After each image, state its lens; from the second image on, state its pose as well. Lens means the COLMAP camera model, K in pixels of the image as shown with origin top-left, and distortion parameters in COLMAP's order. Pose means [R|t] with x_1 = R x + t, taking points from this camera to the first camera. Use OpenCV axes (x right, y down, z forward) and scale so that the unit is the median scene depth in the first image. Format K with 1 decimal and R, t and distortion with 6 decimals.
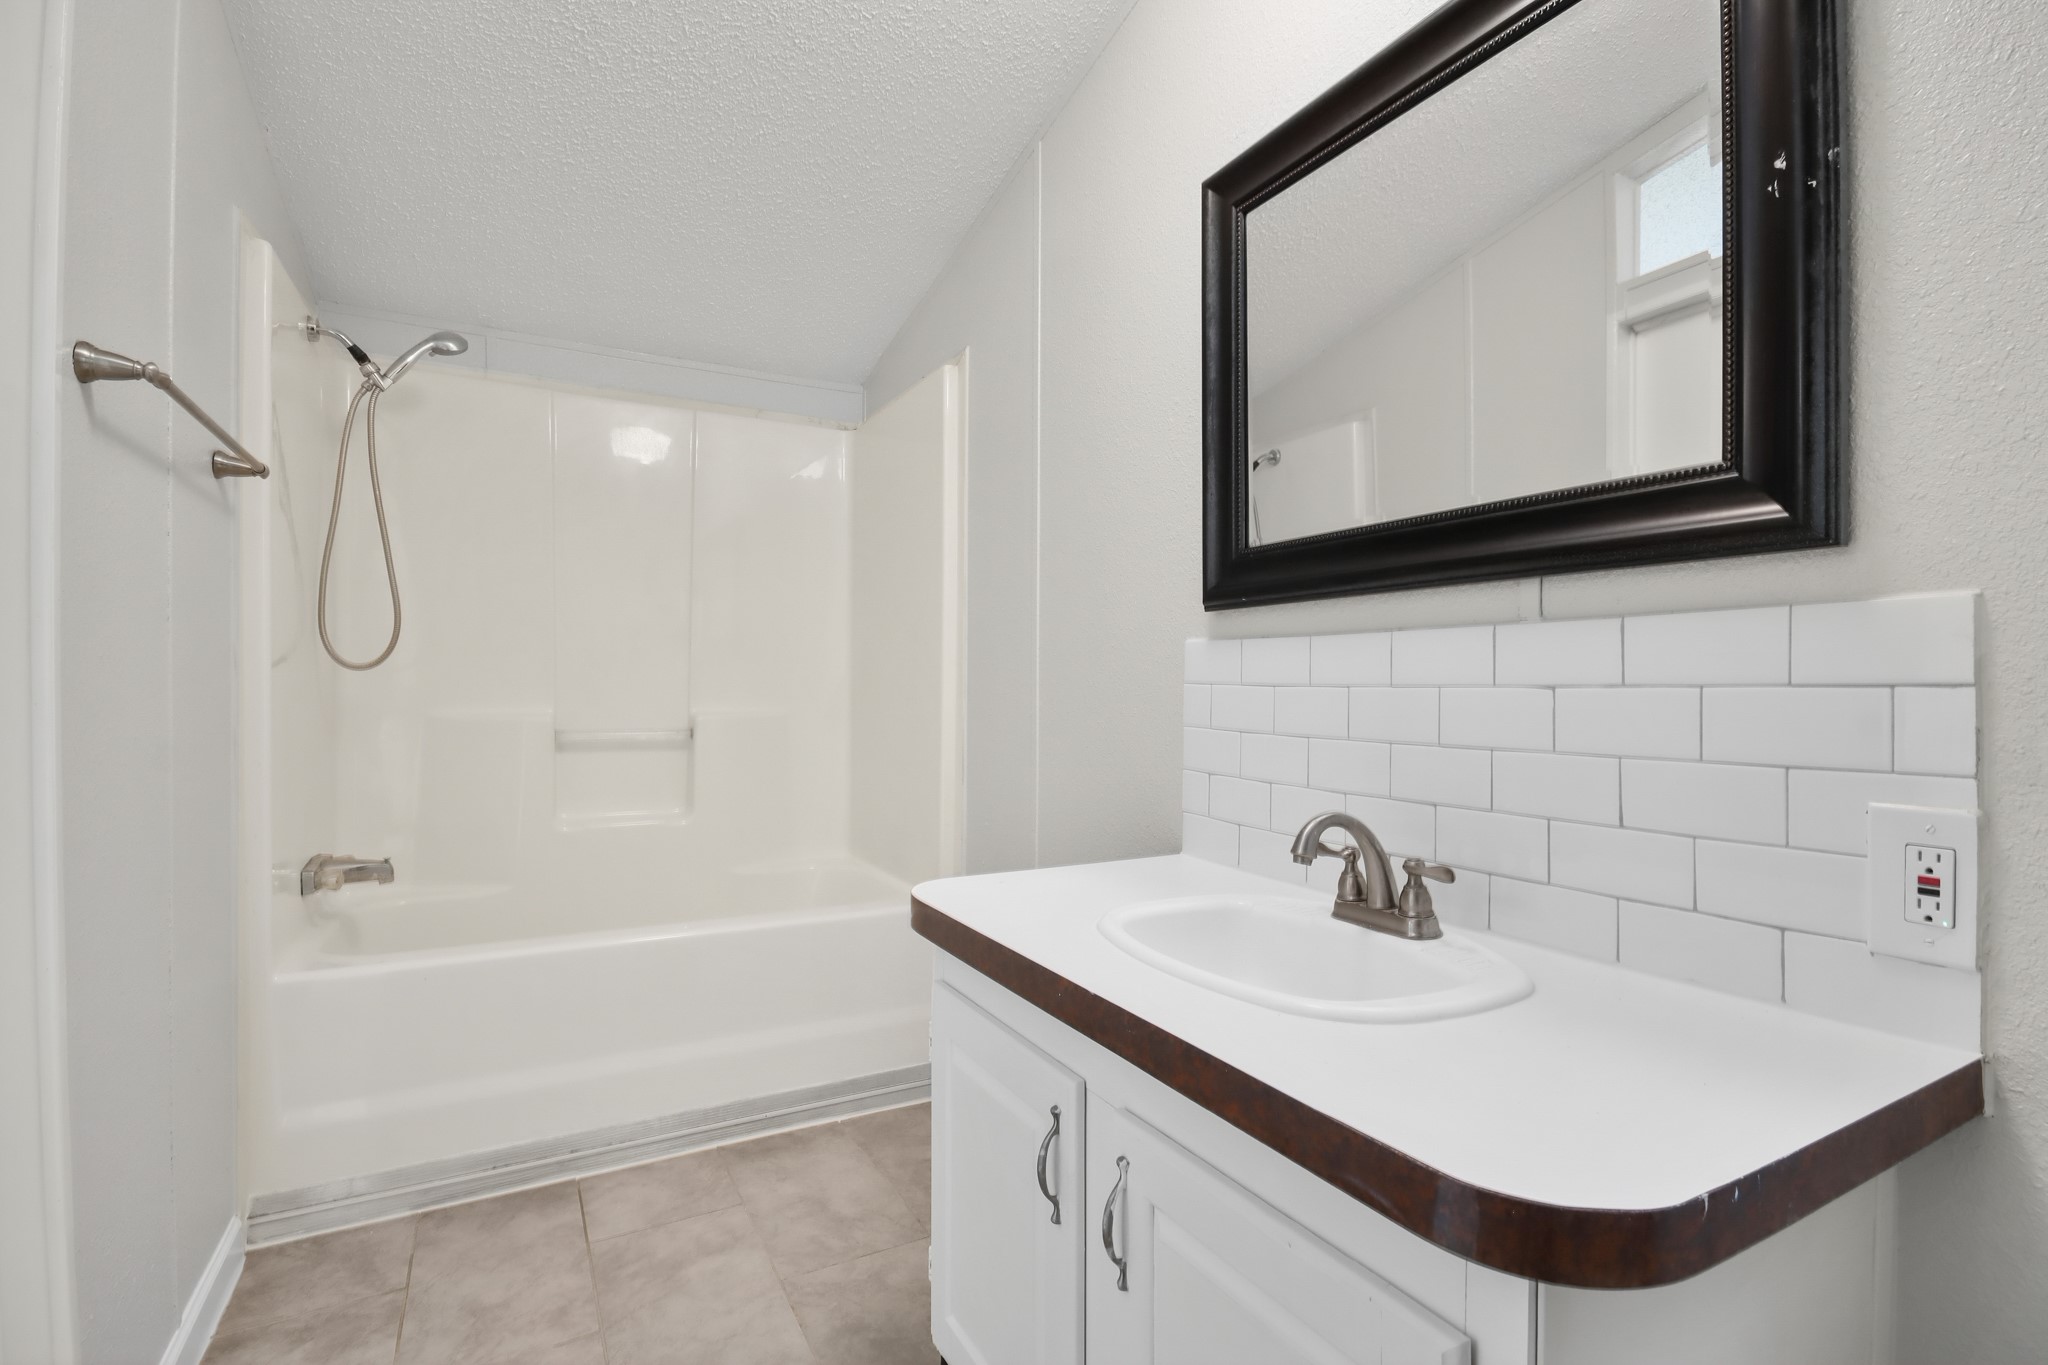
lens RADIAL K [[950.9, 0, 1026.0], [0, 950.9, 678.2], [0, 0, 1]] dist [0.001849, 0.000084]
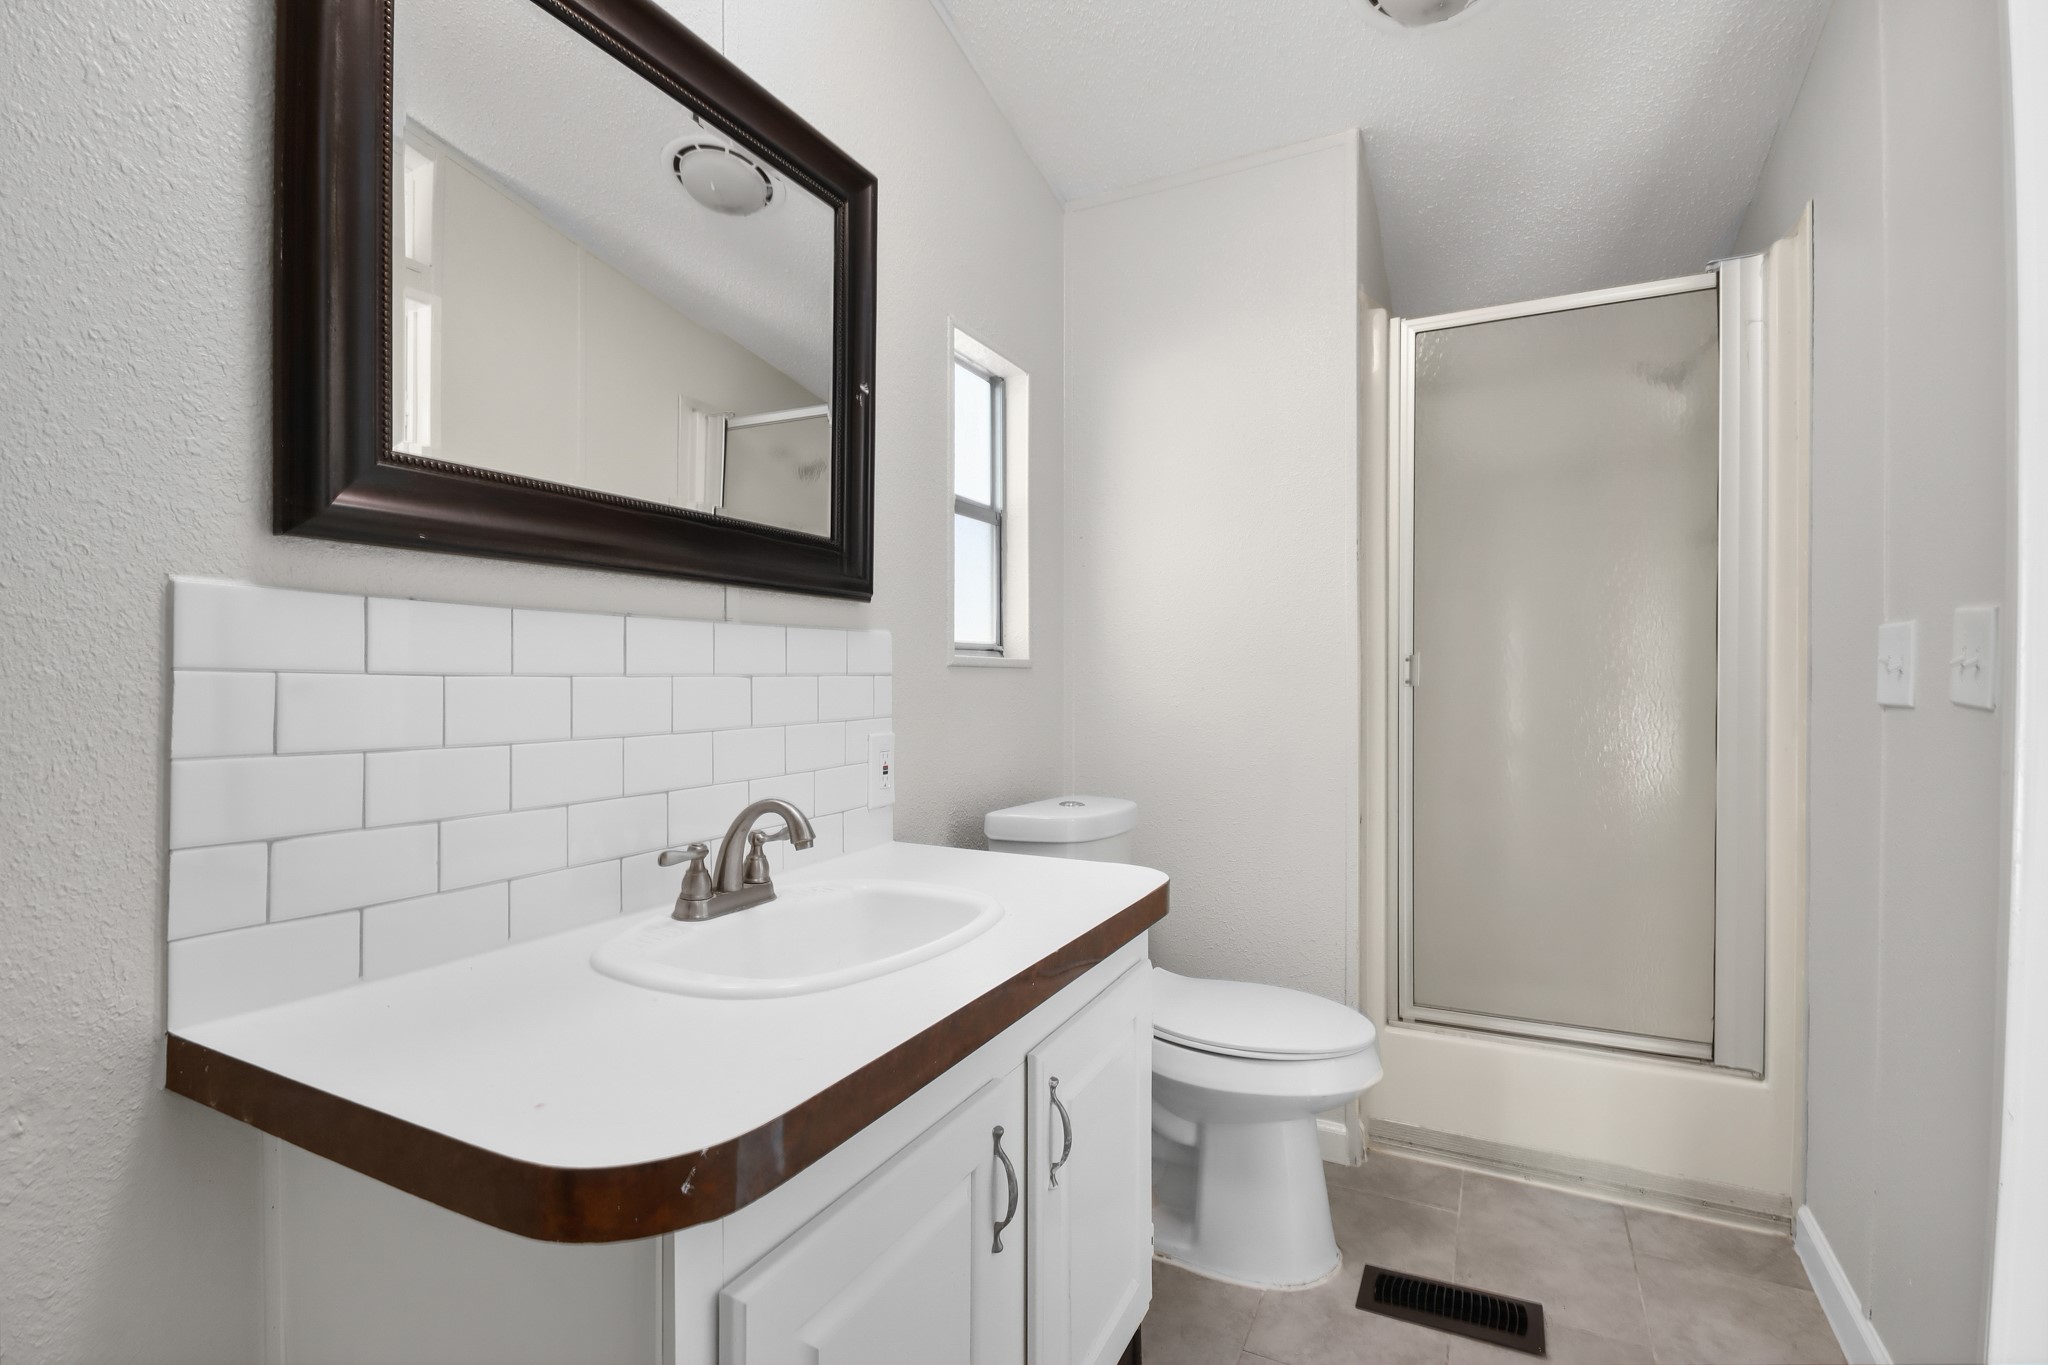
lens RADIAL K [[950.9, 0, 1026.0], [0, 950.9, 678.2], [0, 0, 1]] dist [0.001849, 0.000084]
pose [[-0.550314, -0.007081, 0.834928, -0.671812], [-0.011367, 0.999935, 0.000989, 0.006680], [-0.834881, -0.008946, -0.550358, 1.316553]]
